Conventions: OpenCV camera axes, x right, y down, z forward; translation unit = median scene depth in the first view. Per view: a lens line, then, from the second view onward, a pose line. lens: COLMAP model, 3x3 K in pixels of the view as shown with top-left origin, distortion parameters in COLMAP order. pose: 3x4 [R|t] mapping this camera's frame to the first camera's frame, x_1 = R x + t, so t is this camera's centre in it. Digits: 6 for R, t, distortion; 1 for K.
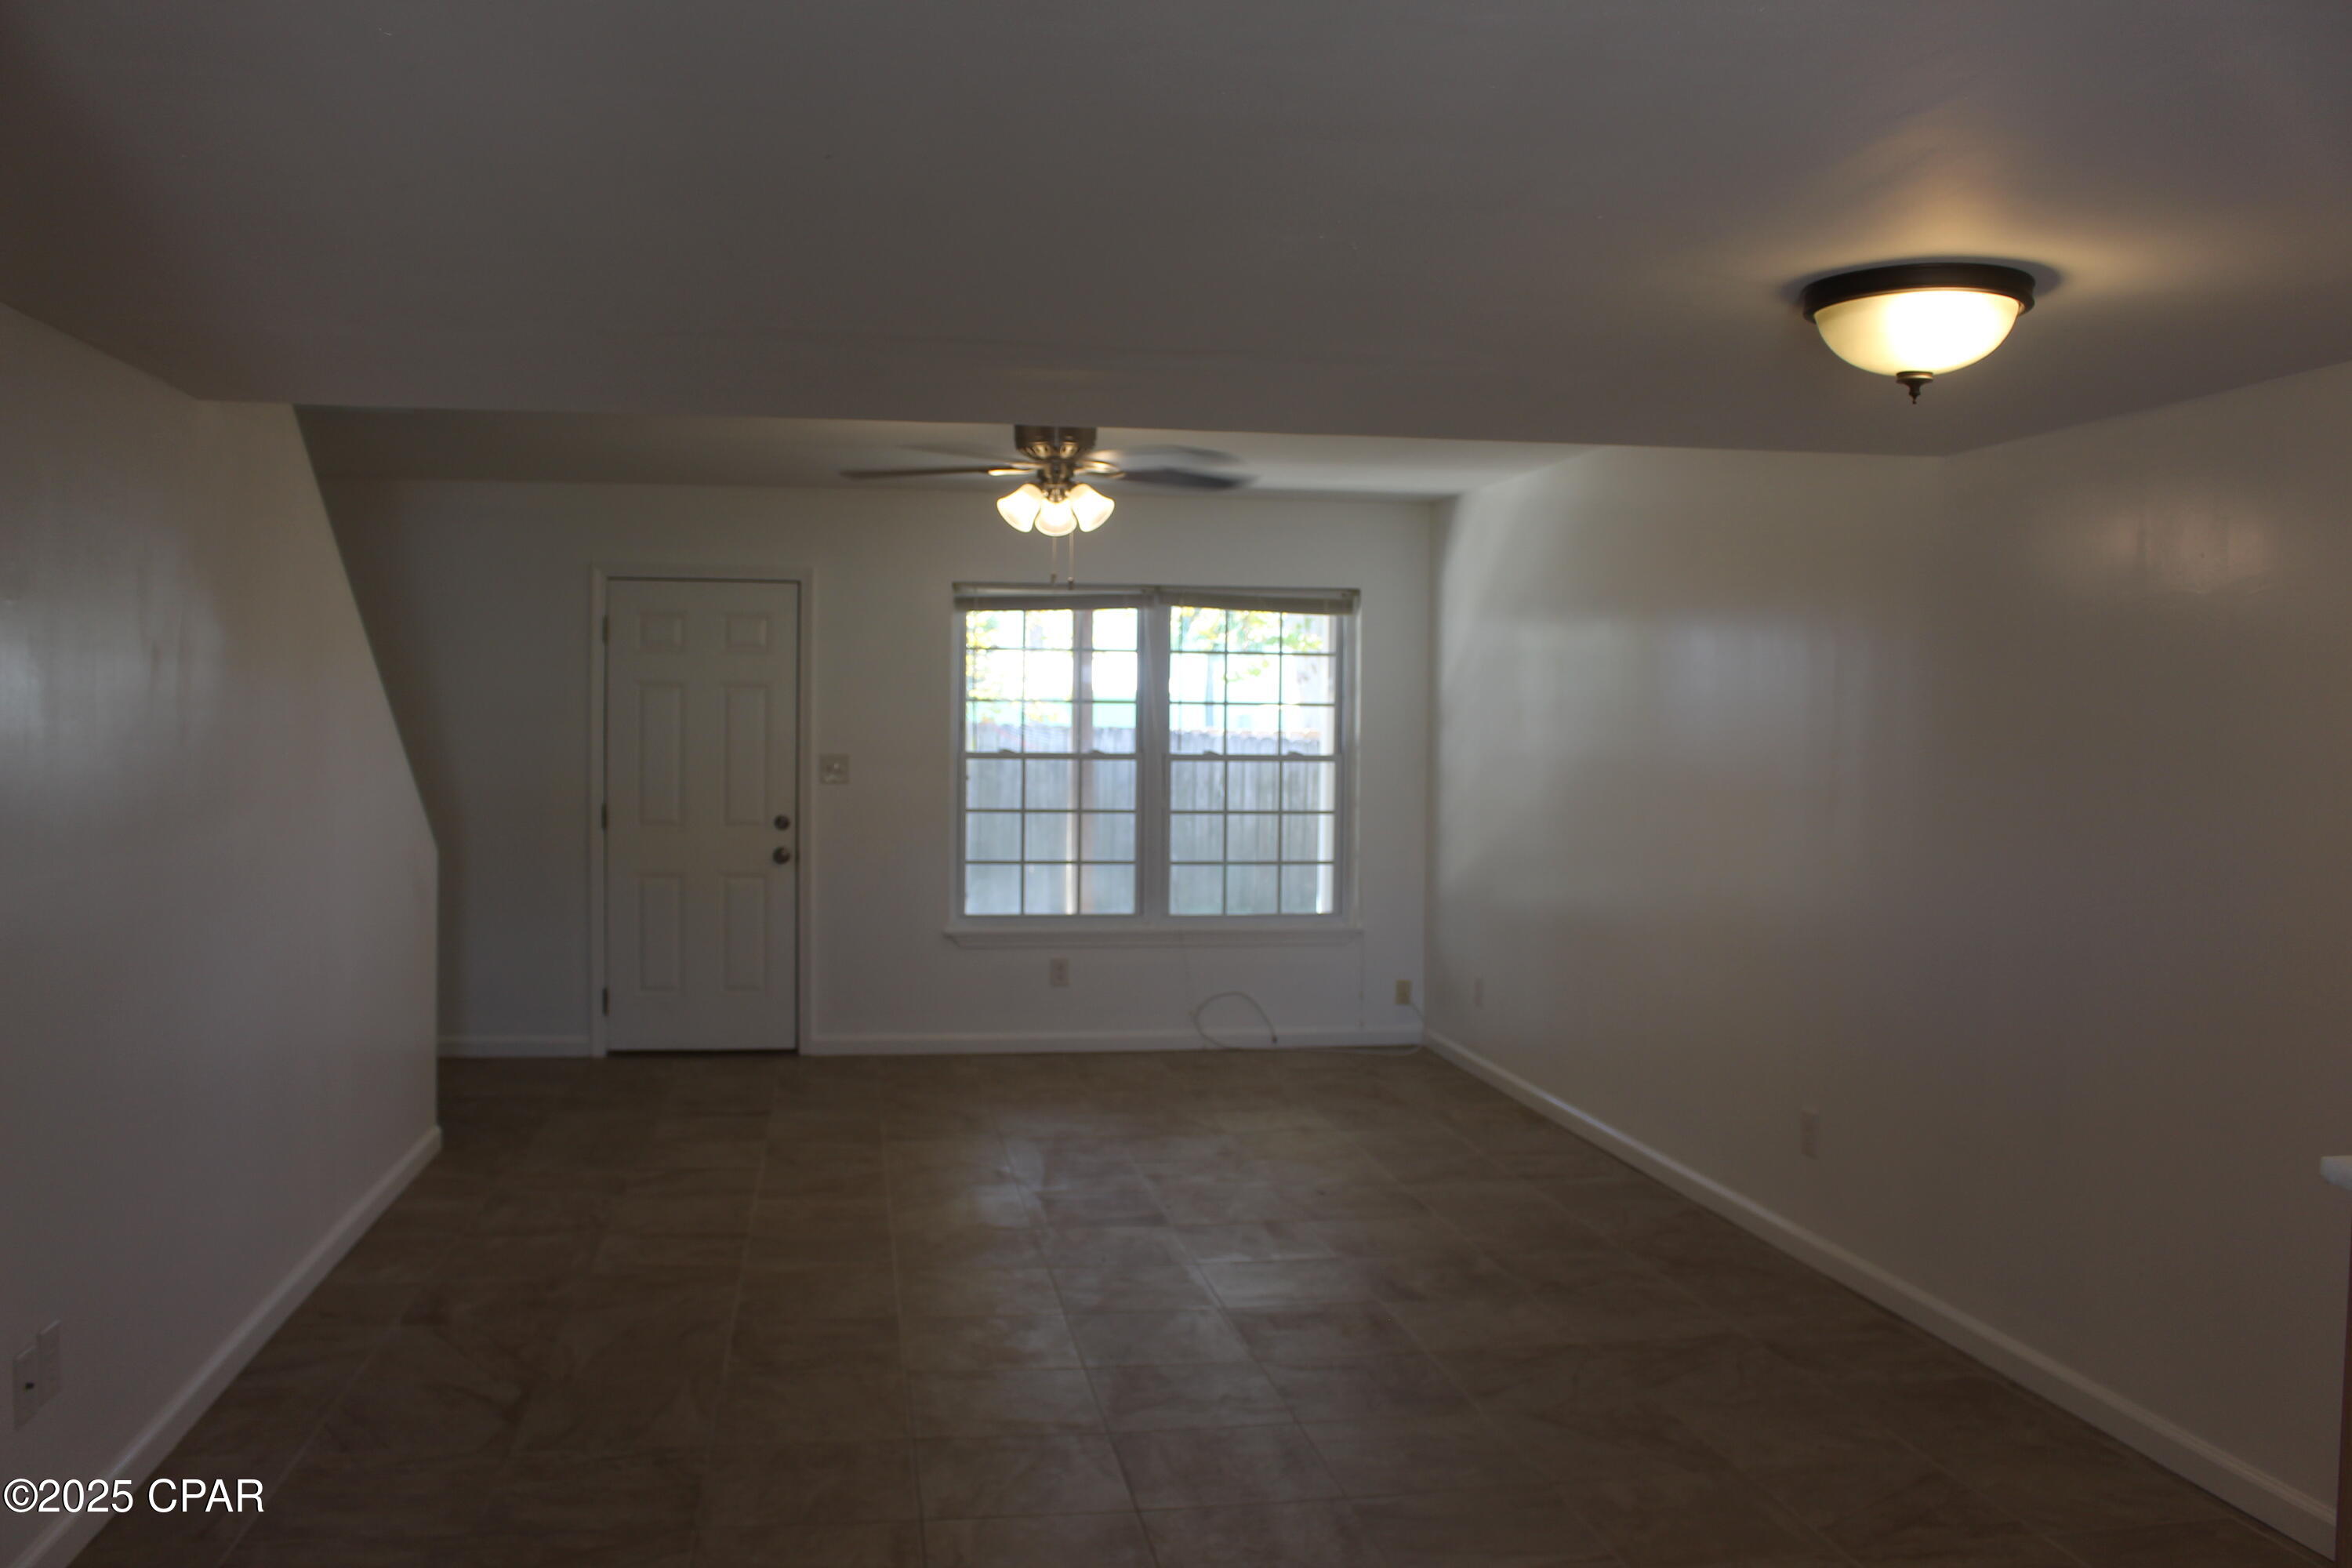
lens RADIAL K [[1937.5, 0, 1182.4], [0, 1937.5, 783.5], [0, 0, 1]] dist [-0.160637, 0.135195]
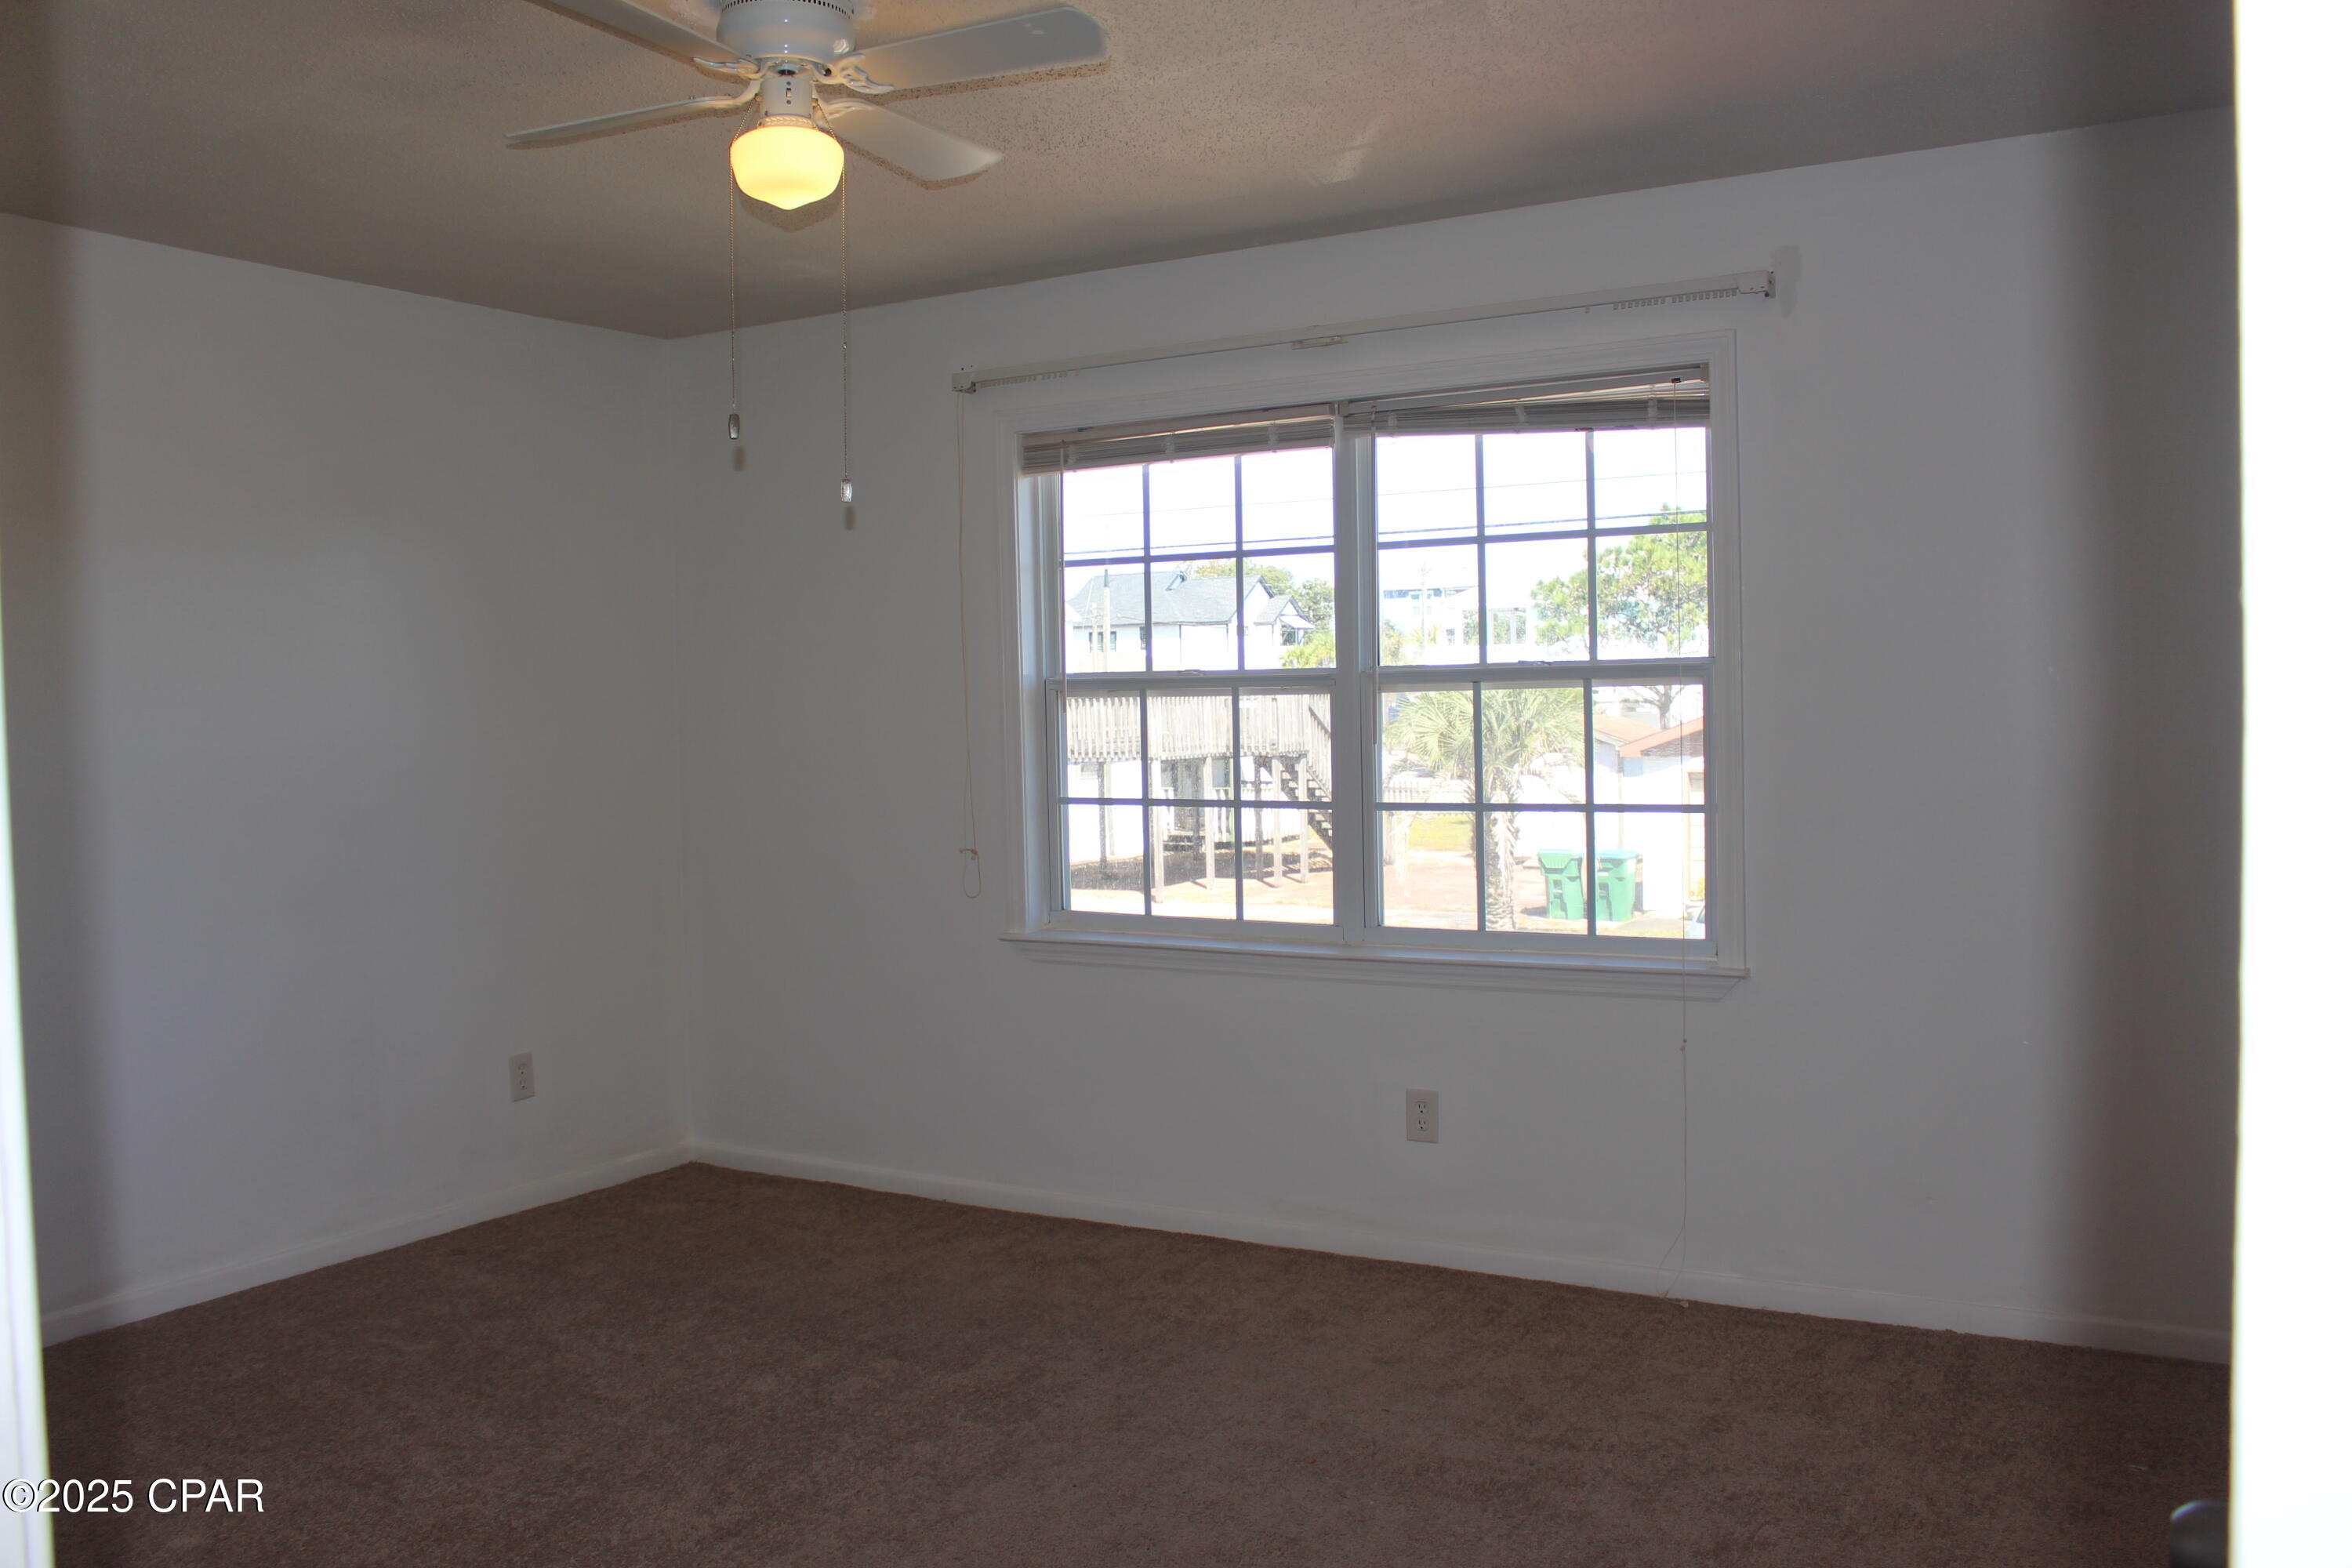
lens RADIAL K [[1937.5, 0, 1182.4], [0, 1937.5, 783.5], [0, 0, 1]] dist [-0.160637, 0.135195]
pose [[0.755797, -0.012574, -0.654686, 0.352465], [-0.002404, 0.999756, -0.021977, 0.035182], [0.654802, 0.018185, 0.755582, 0.486450]]
